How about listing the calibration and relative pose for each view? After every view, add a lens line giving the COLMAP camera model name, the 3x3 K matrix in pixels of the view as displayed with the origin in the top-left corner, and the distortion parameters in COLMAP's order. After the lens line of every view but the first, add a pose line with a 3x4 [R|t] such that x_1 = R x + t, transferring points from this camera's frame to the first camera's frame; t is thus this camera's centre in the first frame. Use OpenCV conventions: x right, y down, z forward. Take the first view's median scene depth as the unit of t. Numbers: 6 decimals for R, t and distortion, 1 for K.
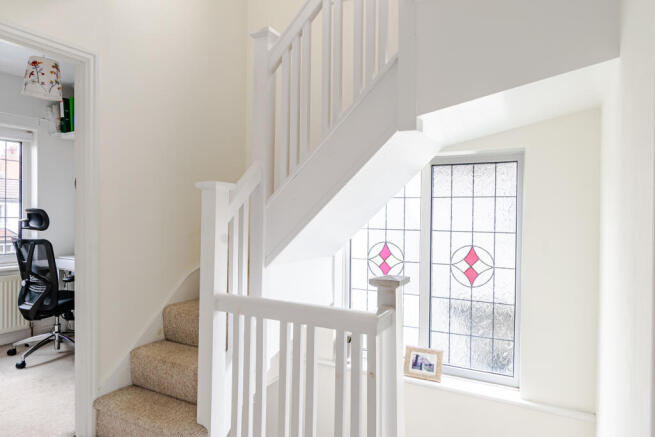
lens RADIAL K [[426.0, 0, 327.7], [0, 426.0, 213.3], [0, 0, 1]] dist [-0.001359, -0.000213]
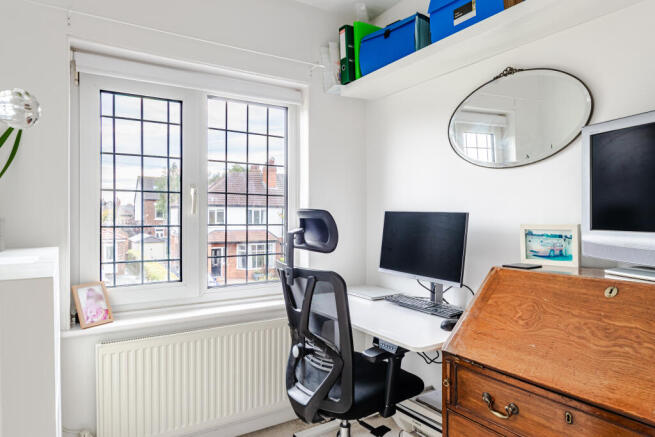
lens RADIAL K [[426.0, 0, 327.7], [0, 426.0, 217.2], [0, 0, 1]] dist [-0.001359, -0.000213]
pose [[0.877555, -0.013961, -0.479272, -0.422837], [0.005267, 0.999796, -0.019479, 0.008984], [0.479447, 0.014569, 0.877450, 0.551807]]
